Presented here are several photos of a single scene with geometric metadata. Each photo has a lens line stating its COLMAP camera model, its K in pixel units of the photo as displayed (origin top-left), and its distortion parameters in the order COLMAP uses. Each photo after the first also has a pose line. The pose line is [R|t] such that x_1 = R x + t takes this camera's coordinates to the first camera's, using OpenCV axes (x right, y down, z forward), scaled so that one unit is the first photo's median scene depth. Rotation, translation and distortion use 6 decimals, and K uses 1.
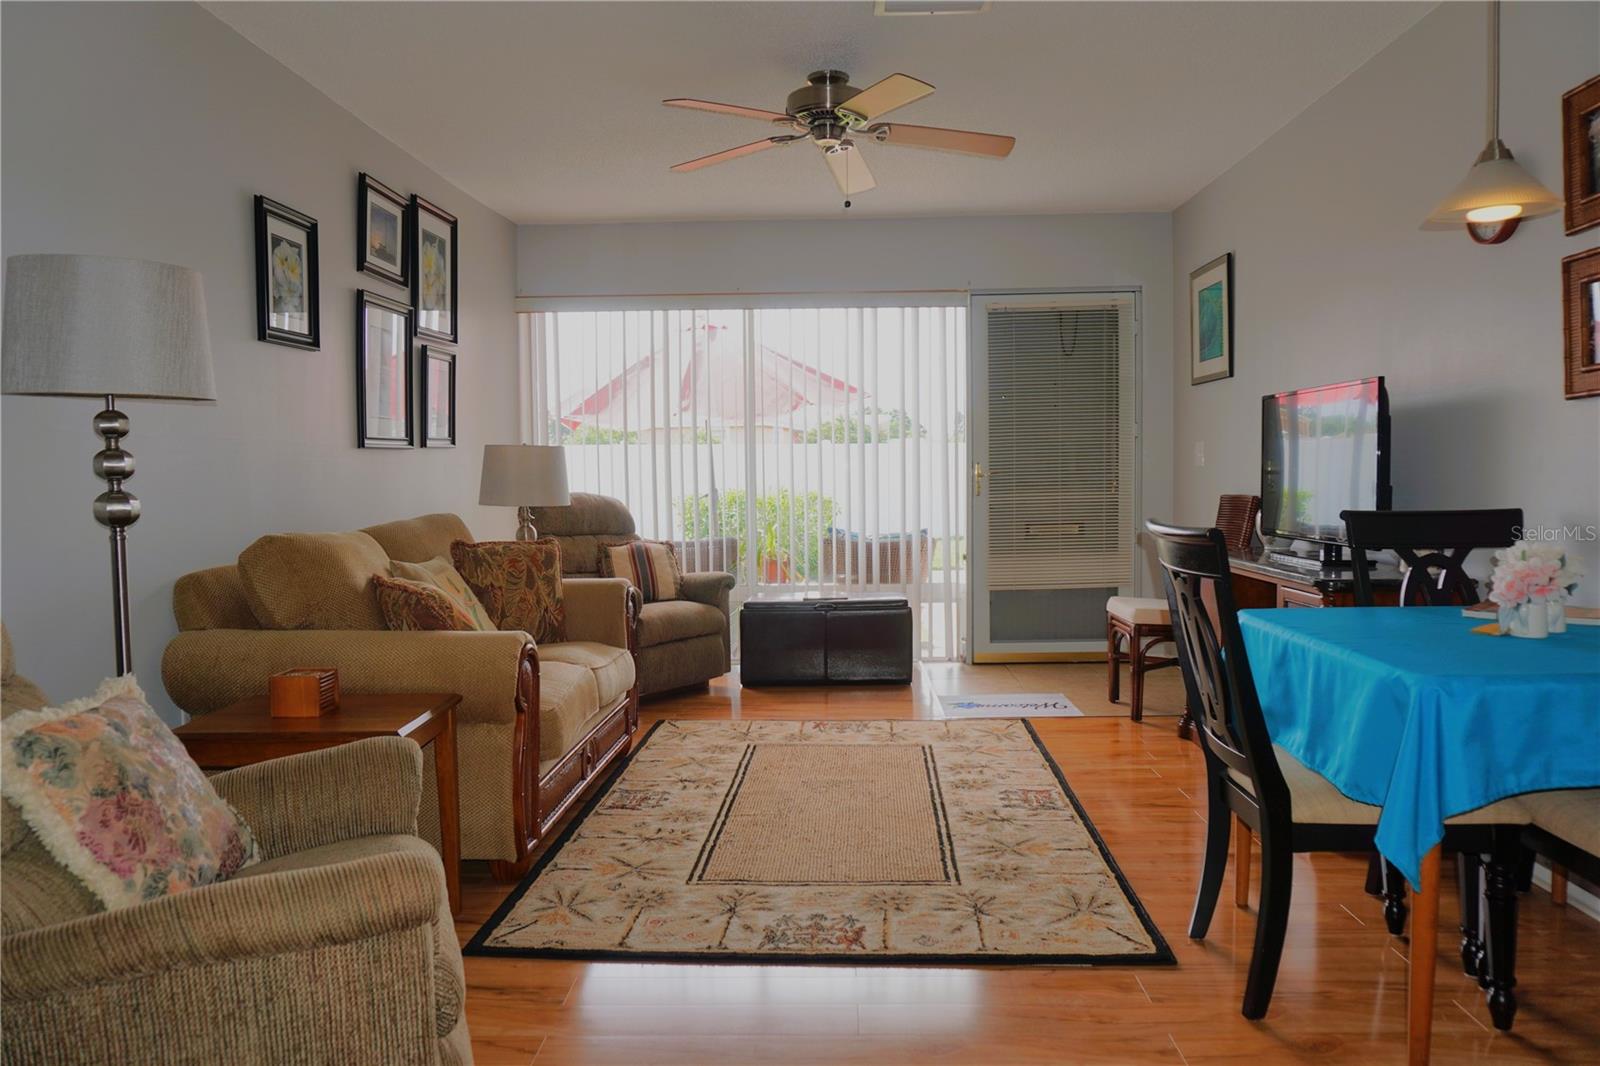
lens RADIAL K [[1088.7, 0, 800.0], [0, 1088.7, 533.0], [0, 0, 1]] dist [-0.048134, 0.036691]
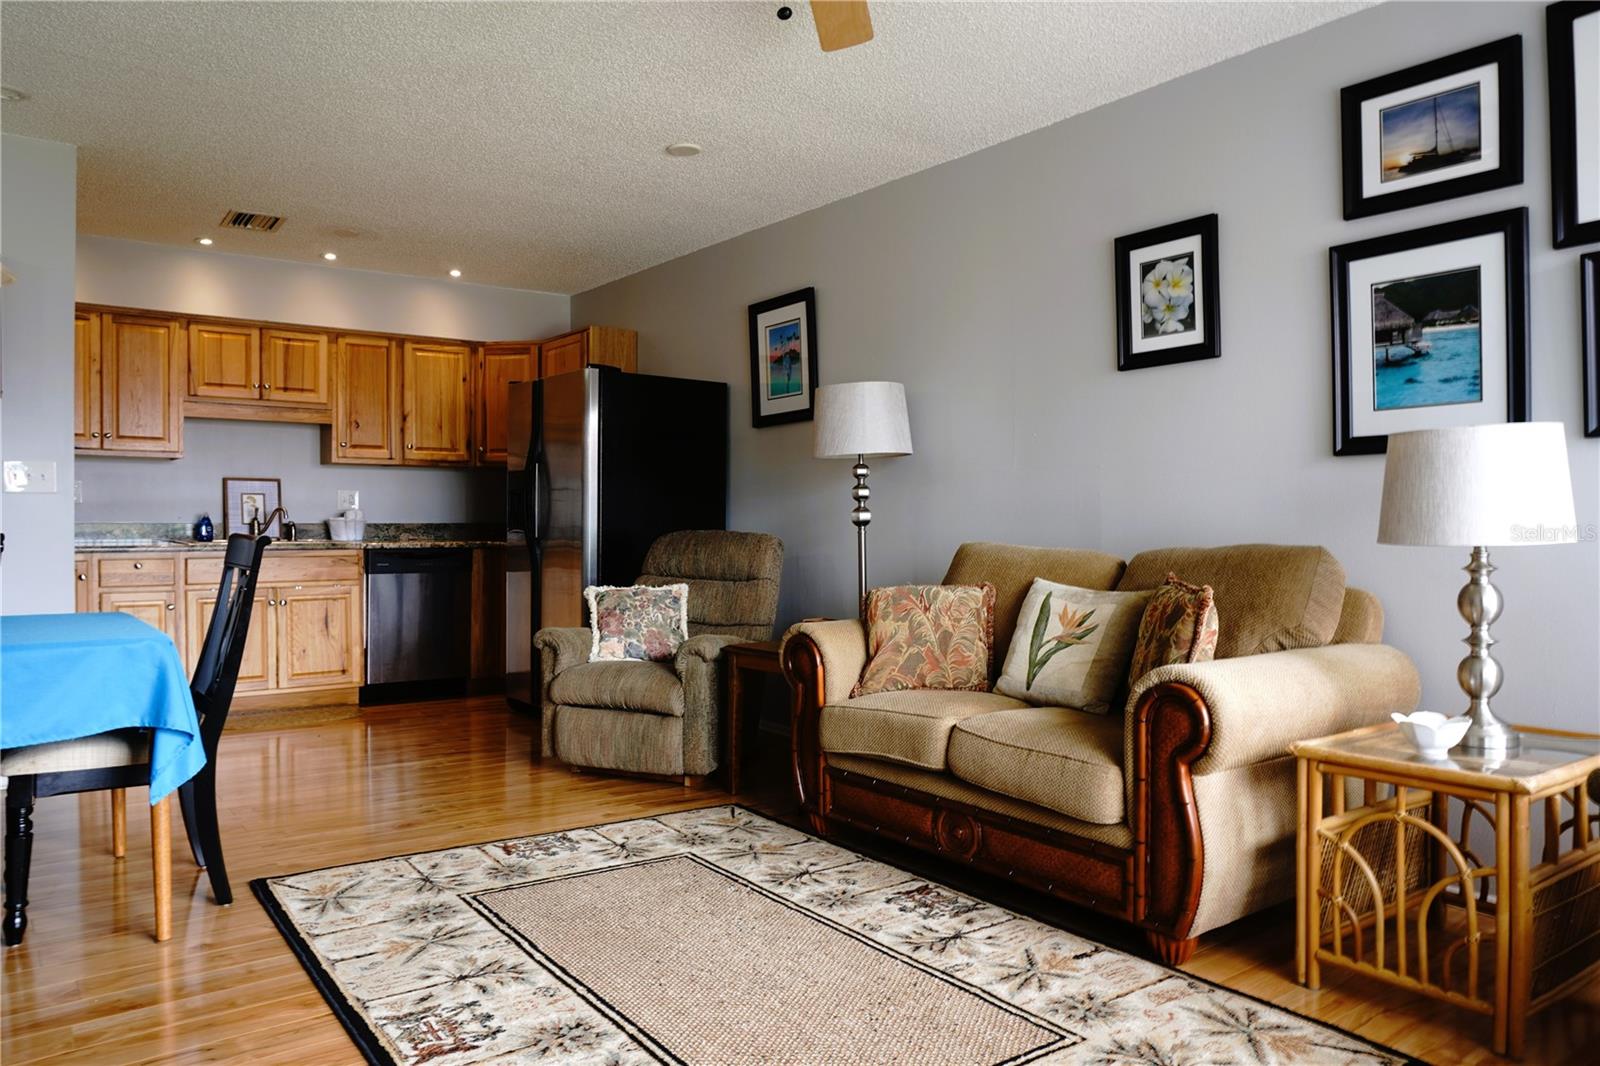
lens RADIAL K [[1106.3, 0, 781.9], [0, 1106.3, 544.1], [0, 0, 1]] dist [-0.049279, 0.034777]
pose [[-0.773981, 0.022891, -0.632795, 0.459633], [-0.028398, 0.997086, 0.070803, -0.072245], [0.632571, 0.072771, -0.771076, 1.617563]]
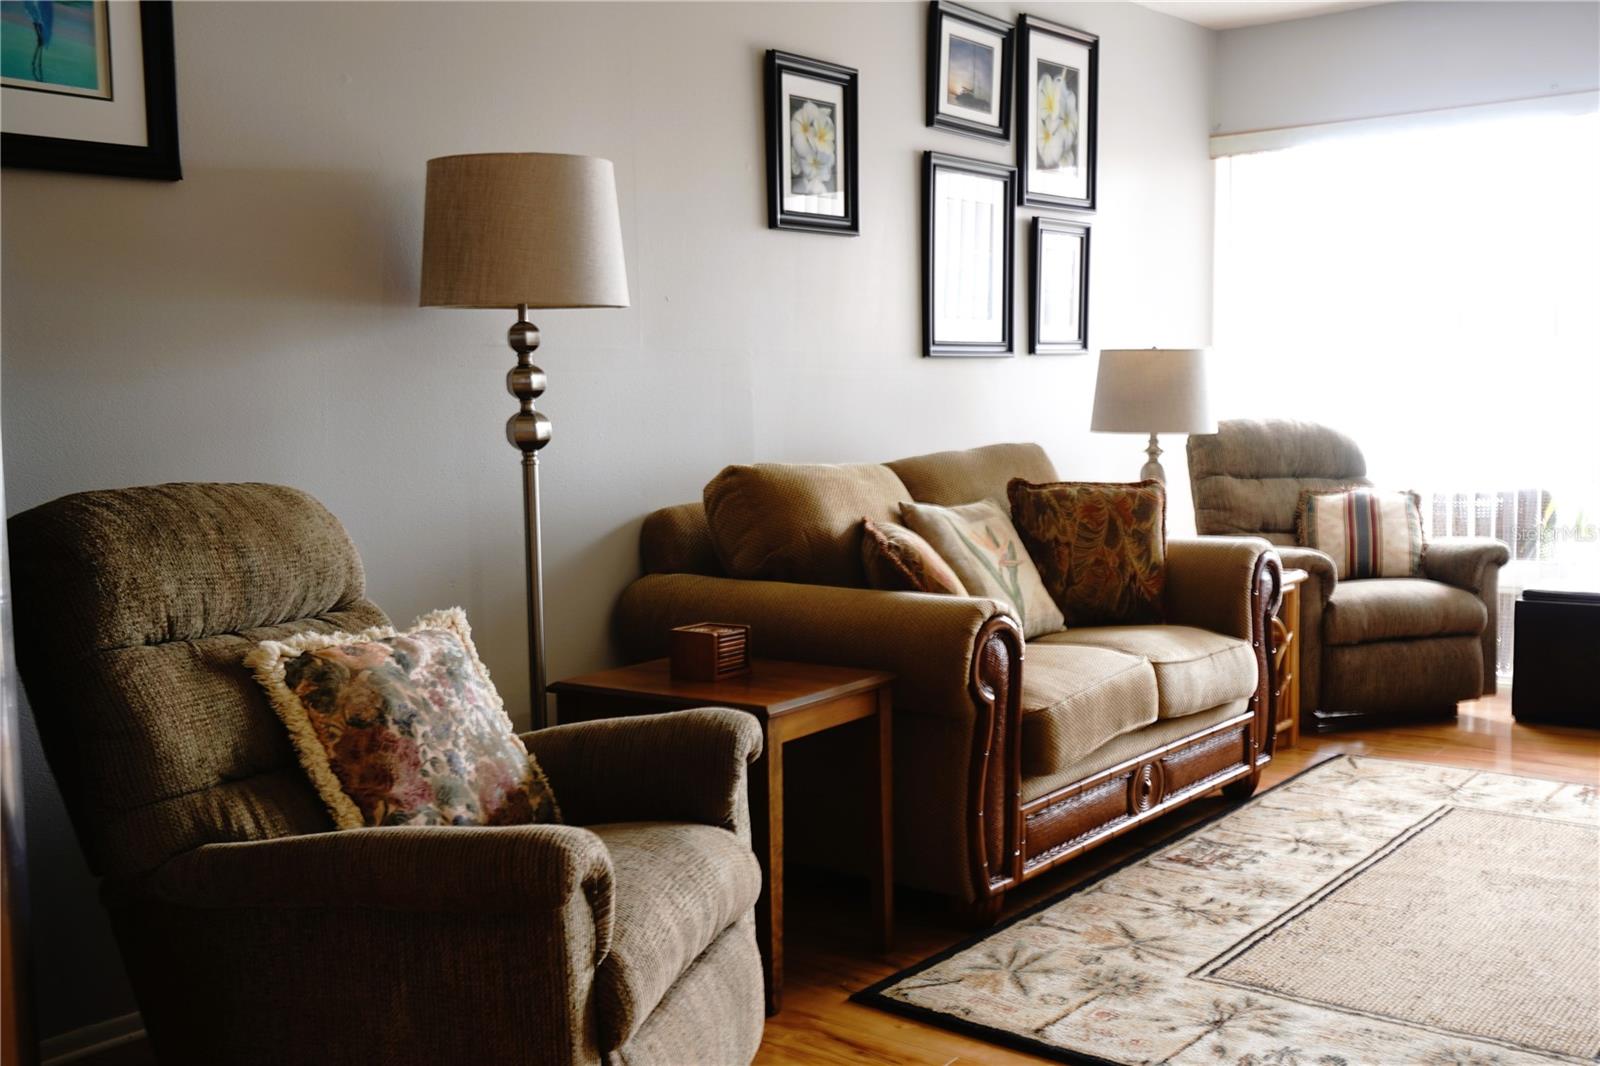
lens RADIAL K [[1565.3, 0, 834.8], [0, 1565.3, 529.8], [0, 0, 1]] dist [-0.006590, -0.005020]
pose [[0.820016, 0.042699, -0.570745, 0.227019], [-0.022545, 0.998849, 0.042335, -0.000467], [0.571896, -0.021848, 0.820035, 0.042770]]
